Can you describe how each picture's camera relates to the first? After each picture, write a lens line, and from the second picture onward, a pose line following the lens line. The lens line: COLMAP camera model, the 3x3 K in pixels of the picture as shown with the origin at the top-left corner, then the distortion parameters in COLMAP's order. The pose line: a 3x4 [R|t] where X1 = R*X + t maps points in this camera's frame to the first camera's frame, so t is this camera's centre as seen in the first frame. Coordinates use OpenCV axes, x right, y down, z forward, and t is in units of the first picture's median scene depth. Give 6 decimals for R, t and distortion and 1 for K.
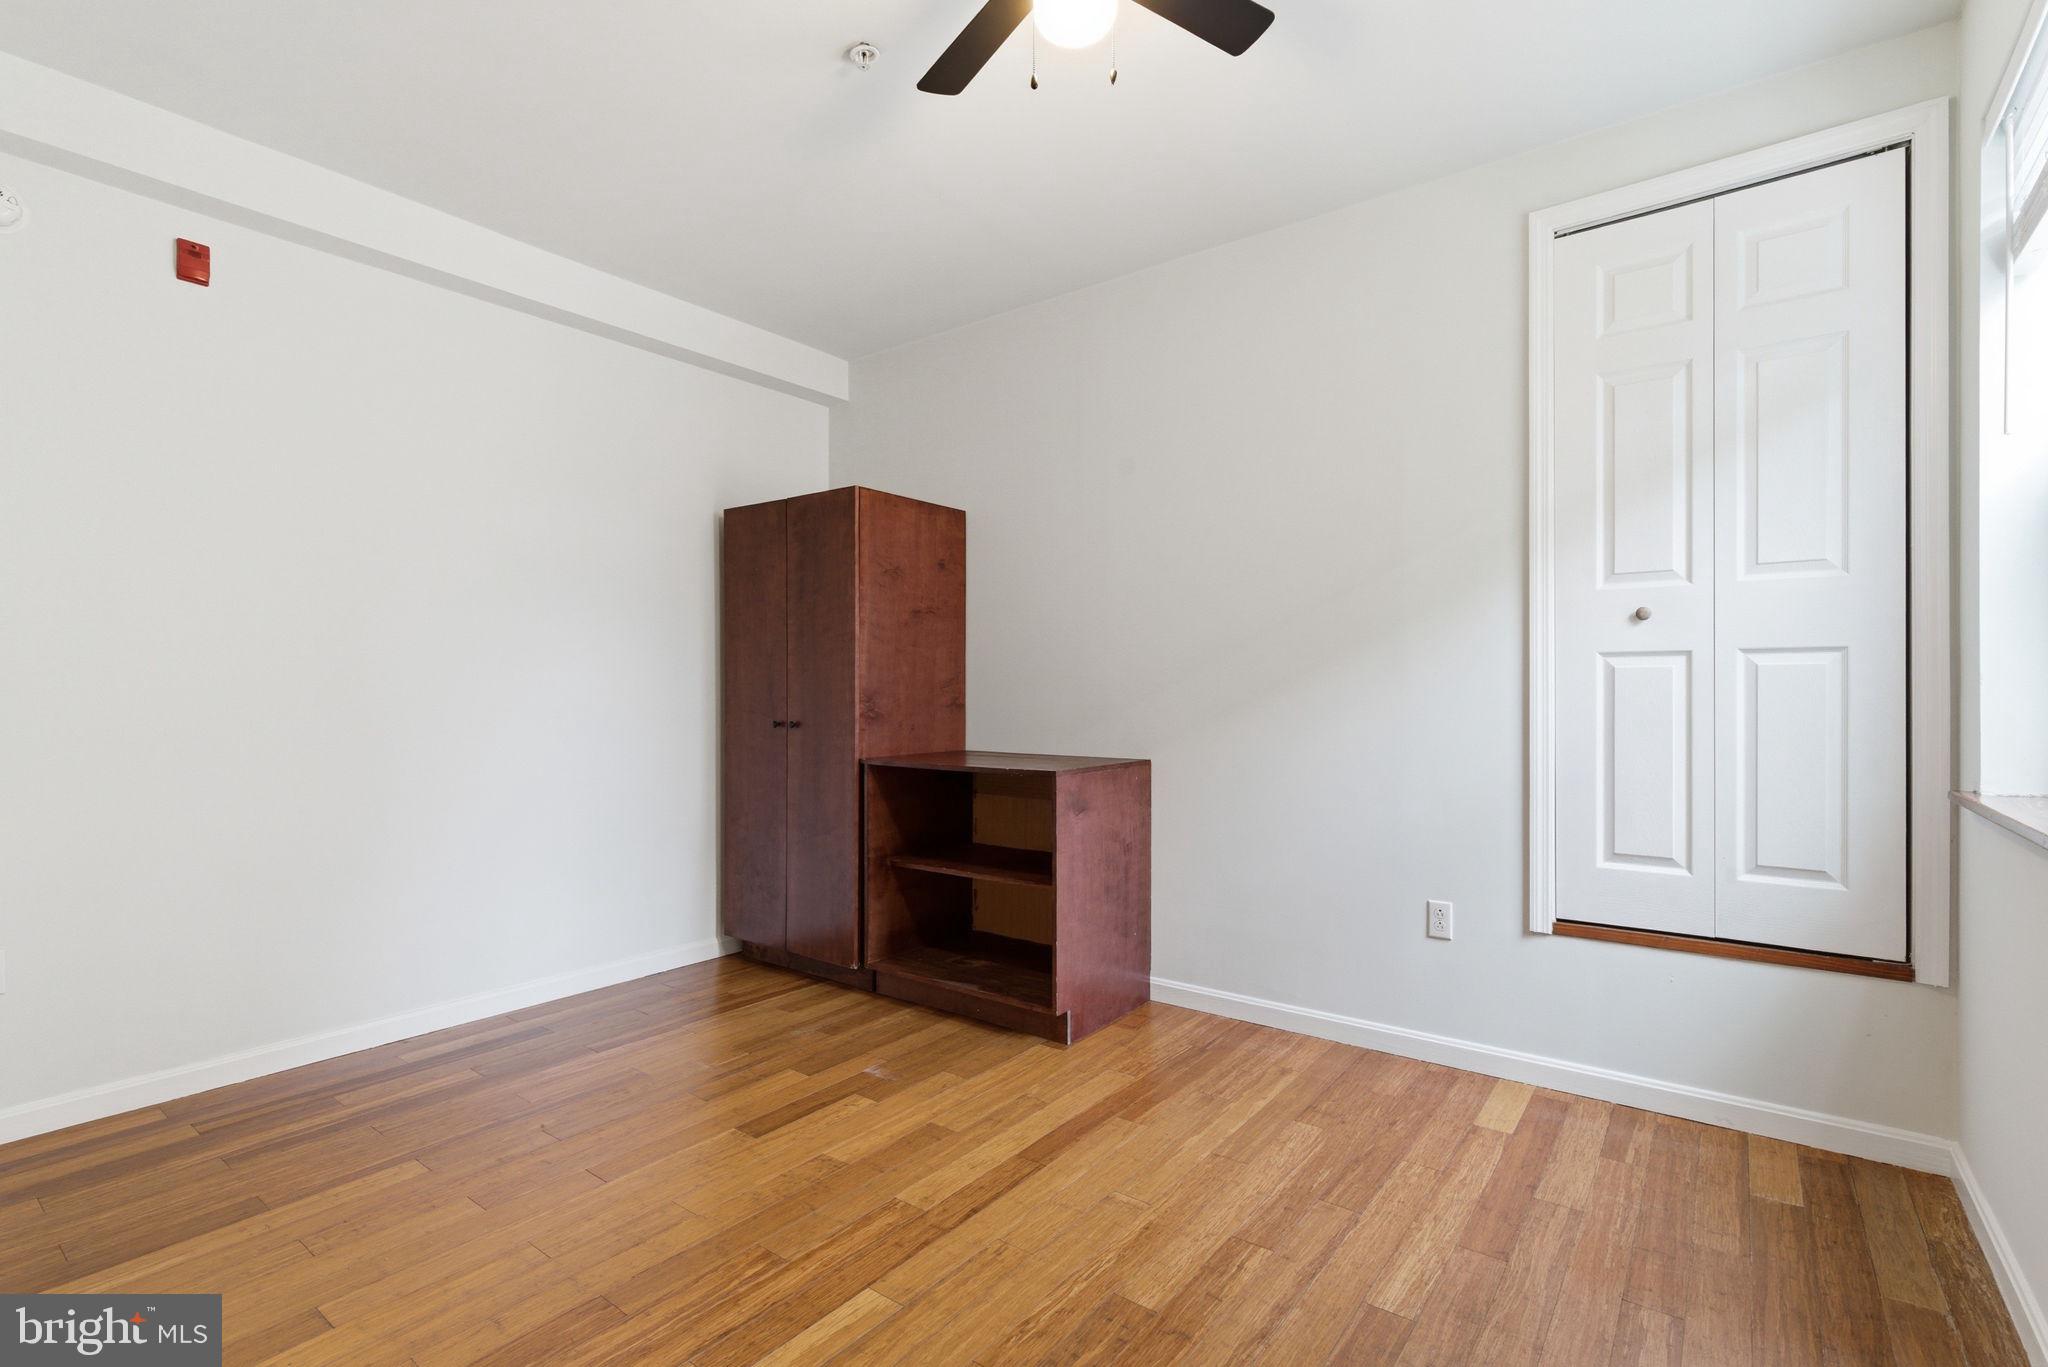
lens RADIAL K [[916.5, 0, 1022.9], [0, 916.5, 692.3], [0, 0, 1]] dist [-0.004648, -0.000022]
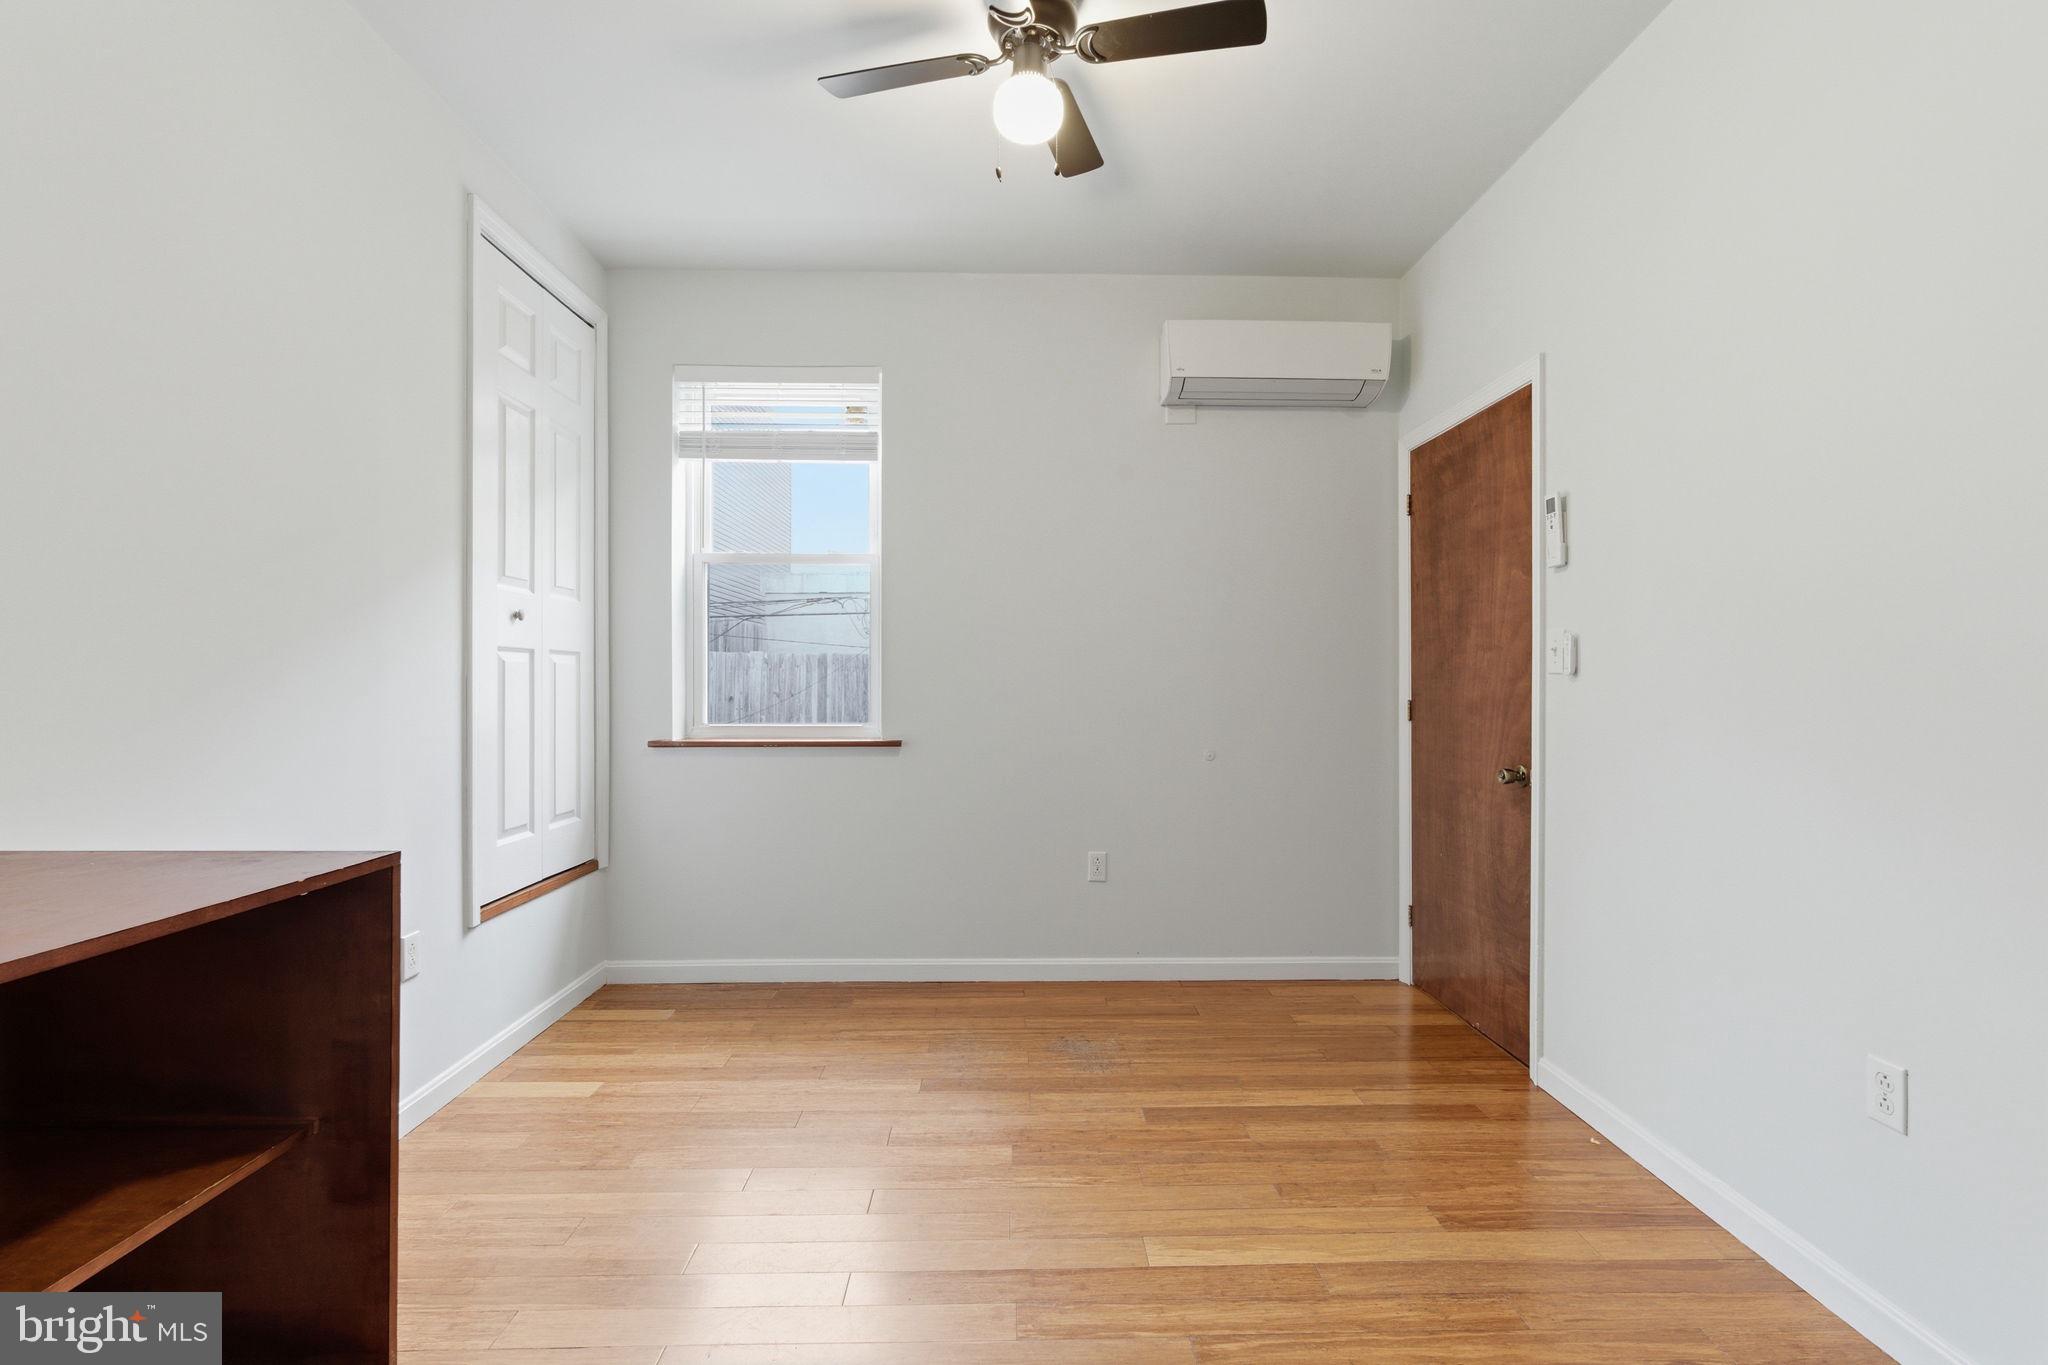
lens RADIAL K [[916.5, 0, 1024.7], [0, 916.5, 678.5], [0, 0, 1]] dist [-0.004648, -0.000022]
pose [[-0.614061, 0.005011, 0.789242, -0.704531], [-0.002594, 0.999962, -0.008366, 0.002090], [-0.789254, -0.007185, -0.614025, 1.375091]]
